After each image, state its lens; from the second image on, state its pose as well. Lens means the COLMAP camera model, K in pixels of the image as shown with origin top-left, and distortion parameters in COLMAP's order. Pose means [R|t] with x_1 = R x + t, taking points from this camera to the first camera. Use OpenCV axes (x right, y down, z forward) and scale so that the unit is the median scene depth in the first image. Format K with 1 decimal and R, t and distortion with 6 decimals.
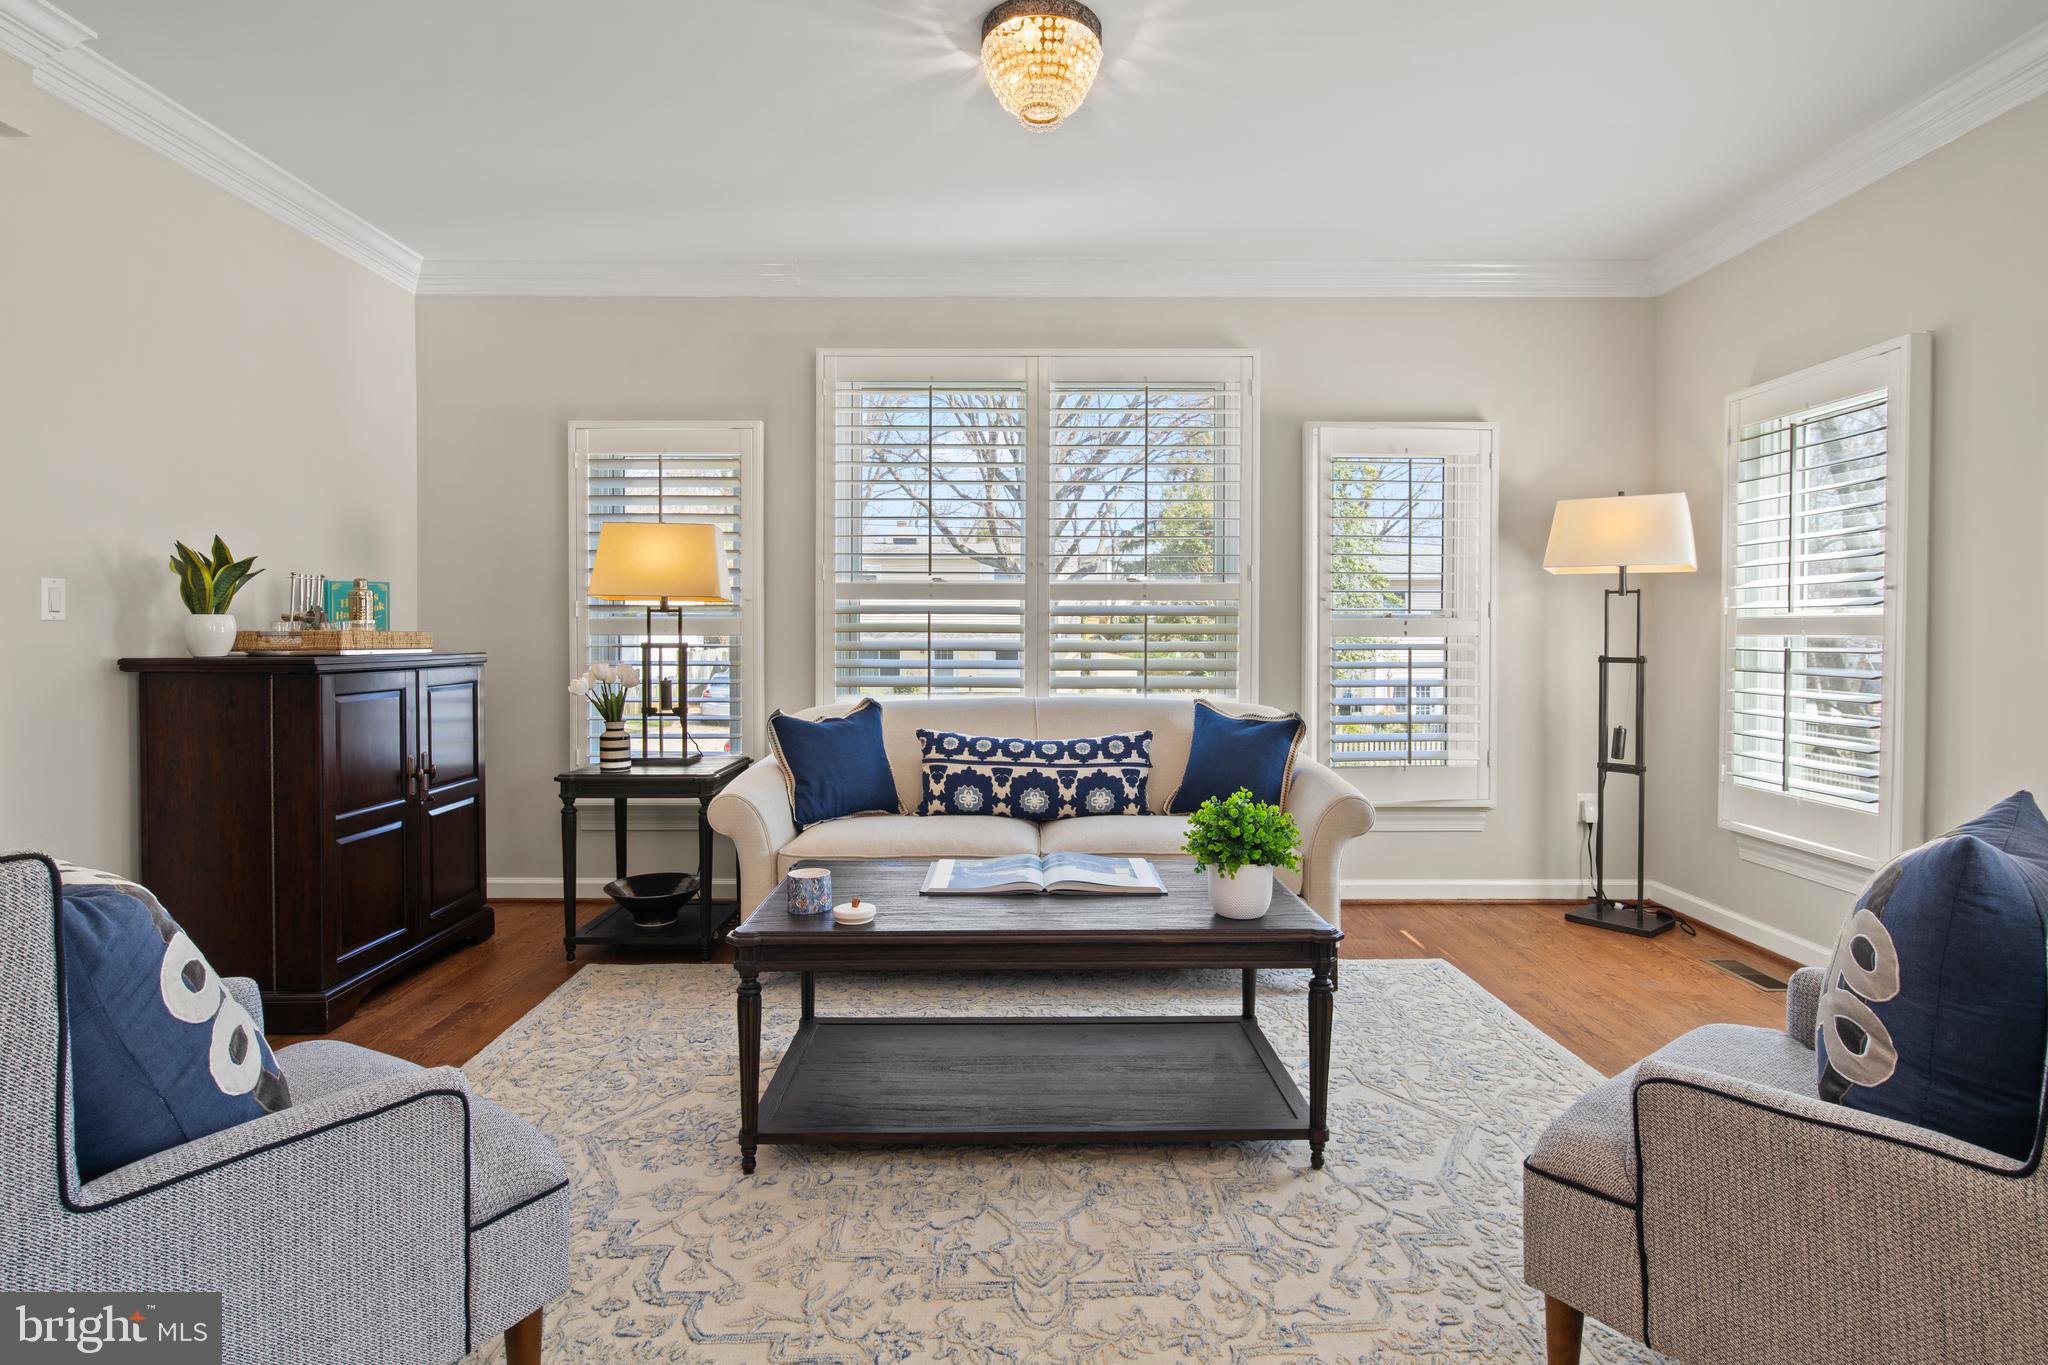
lens RADIAL K [[1017.4, 0, 1022.6], [0, 1017.4, 643.5], [0, 0, 1]] dist [-0.004434, -0.000796]
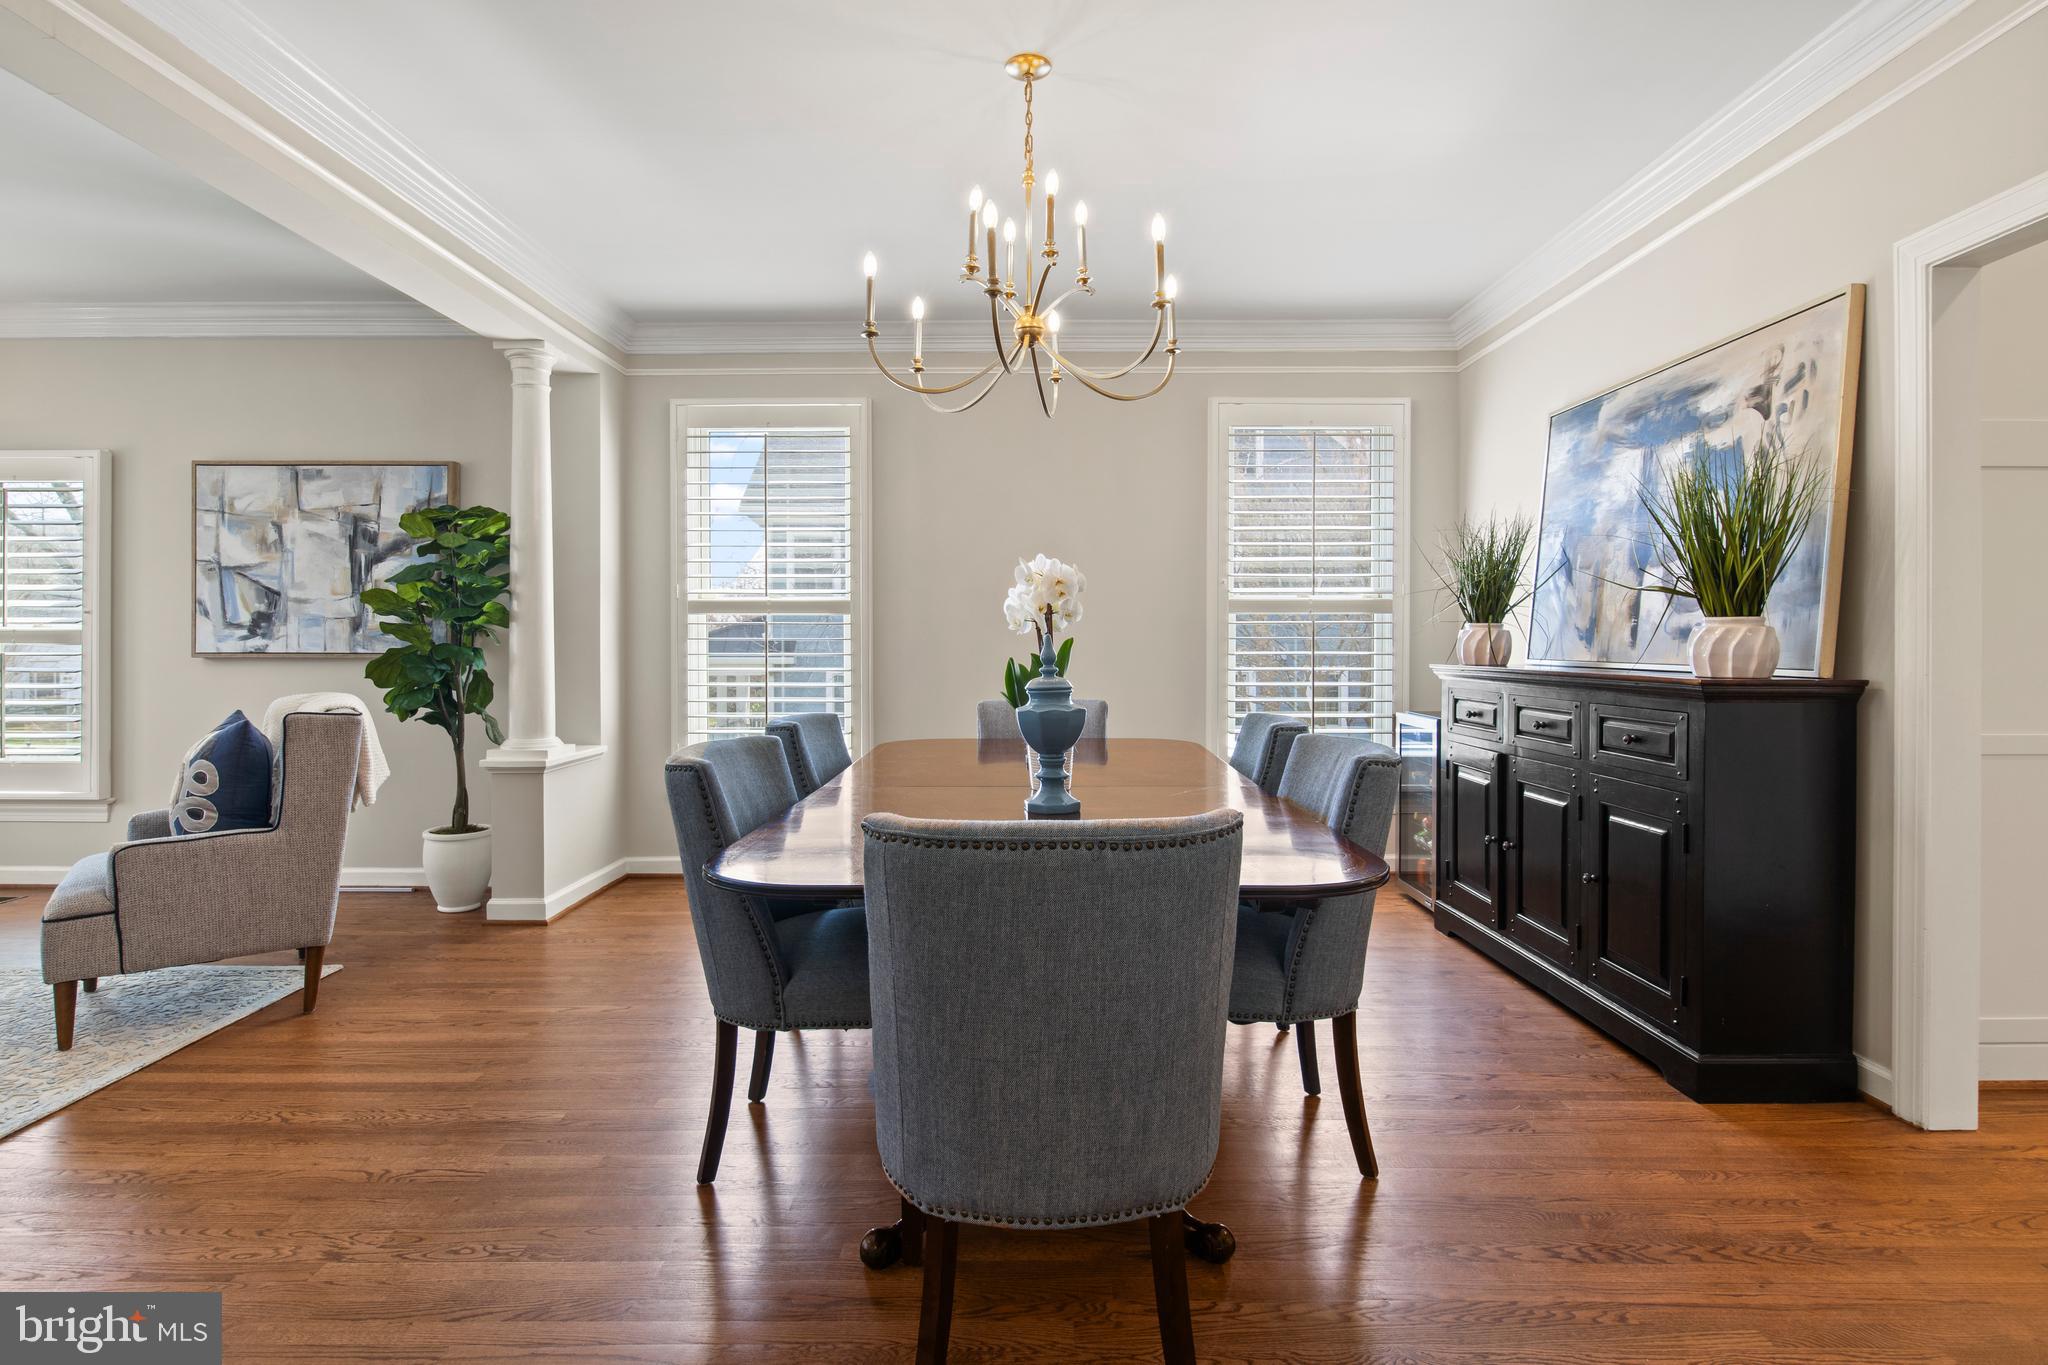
lens RADIAL K [[1032.4, 0, 1023.6], [0, 1032.4, 660.0], [0, 0, 1]] dist [-0.003913, -0.000239]
pose [[0.001475, -0.017667, 0.999843, -0.585190], [0.007756, 0.999814, 0.017655, 0.000481], [-0.999969, 0.007729, 0.001611, -0.348161]]
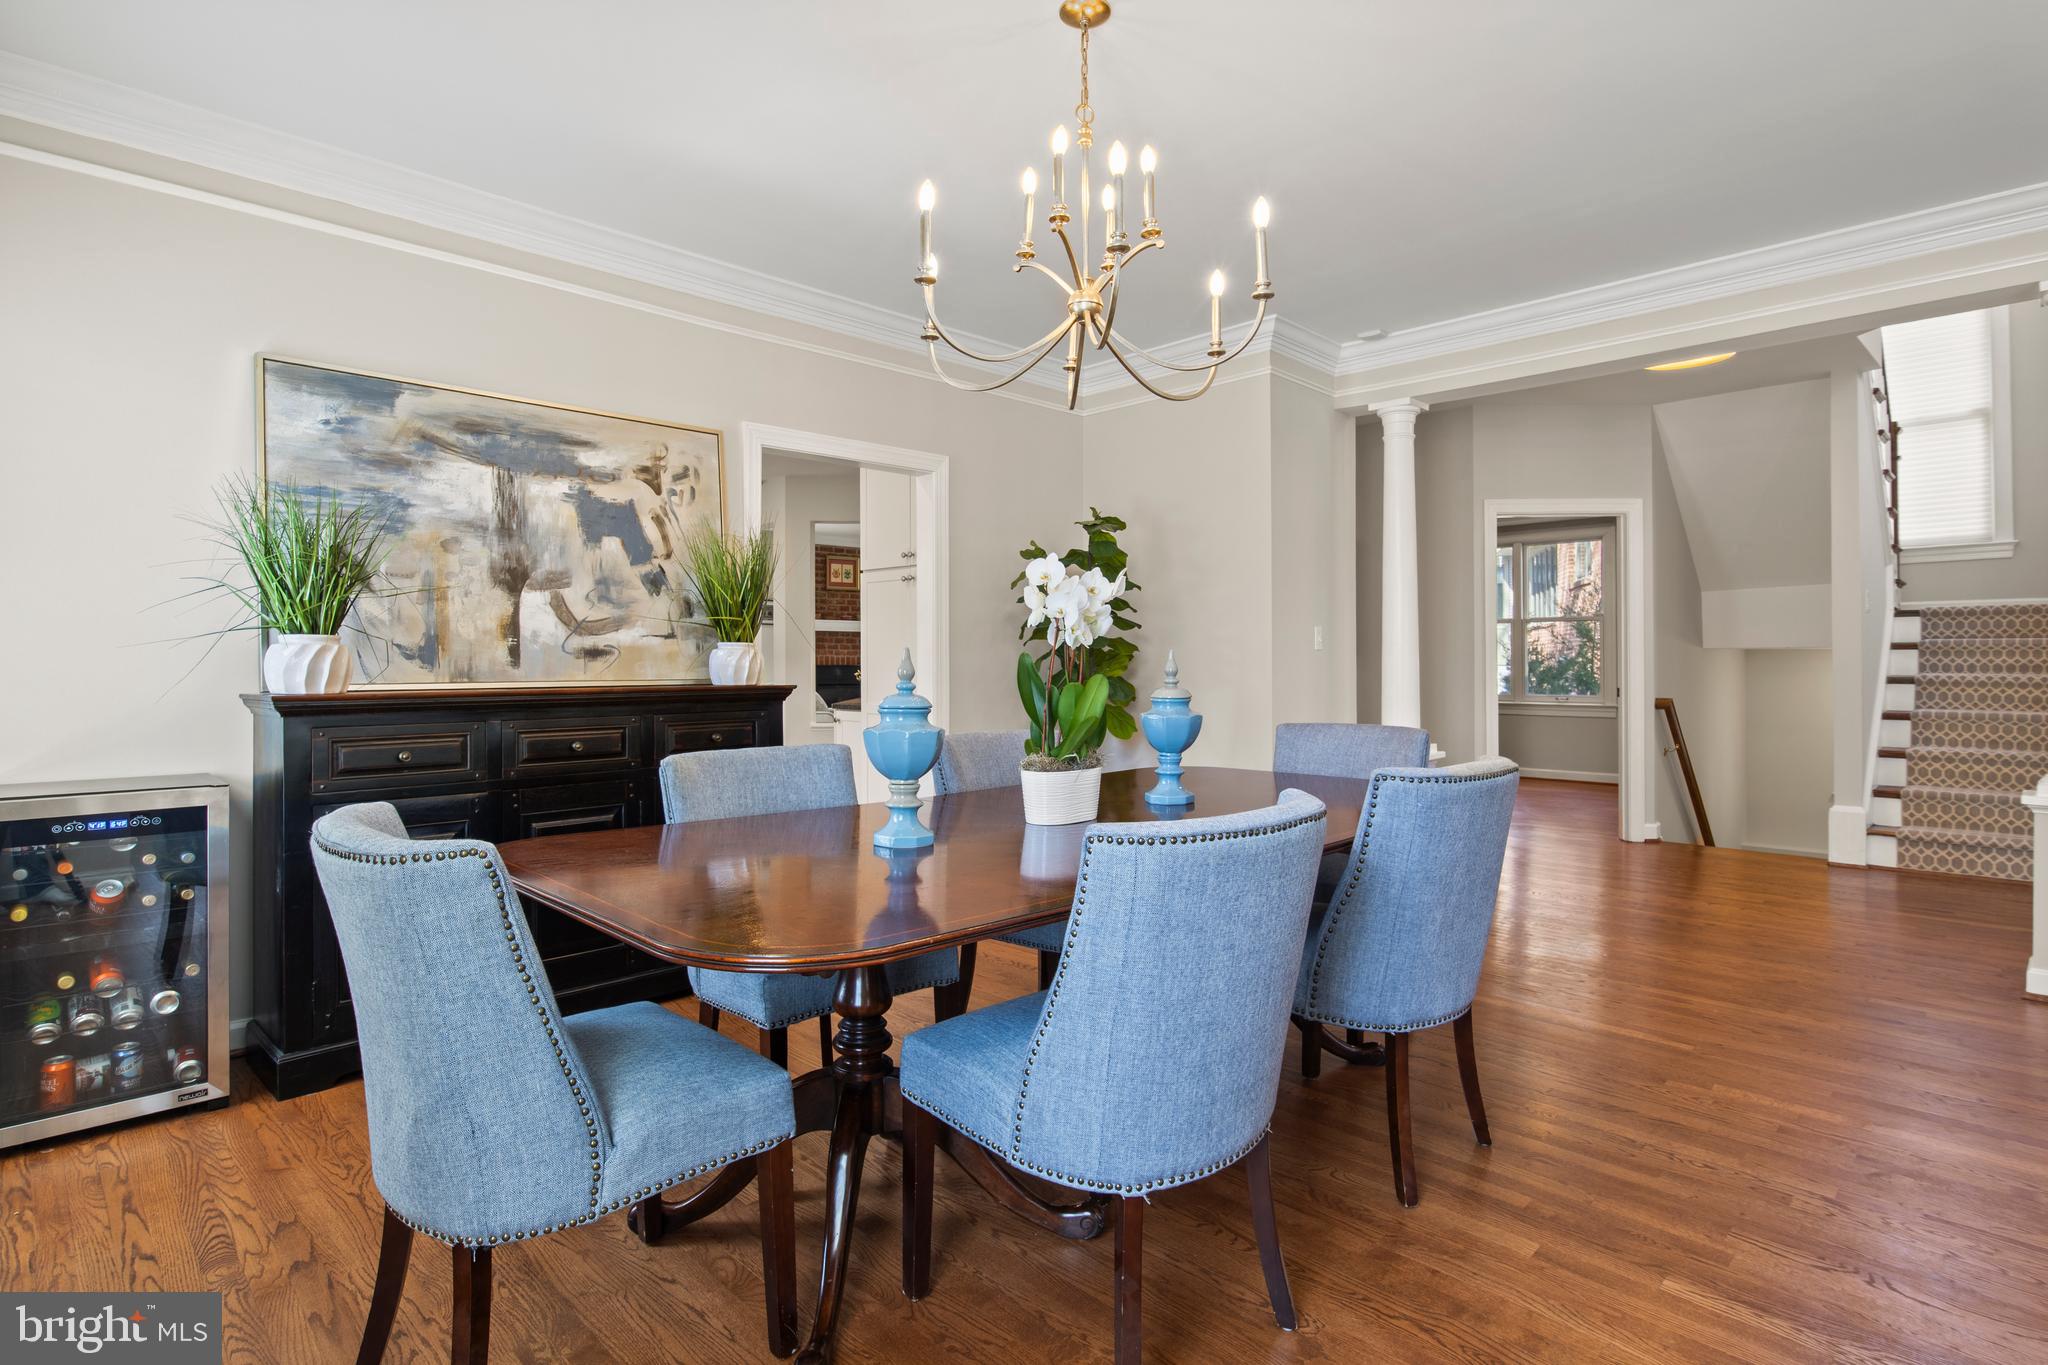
lens RADIAL K [[1032.4, 0, 1023.6], [0, 1032.4, 660.0], [0, 0, 1]] dist [-0.003913, -0.000239]
pose [[-0.708315, 0.002174, -0.705894, 0.694011], [-0.000586, 0.999993, 0.003668, 0.000567], [0.705897, 0.003011, -0.708308, 0.102717]]
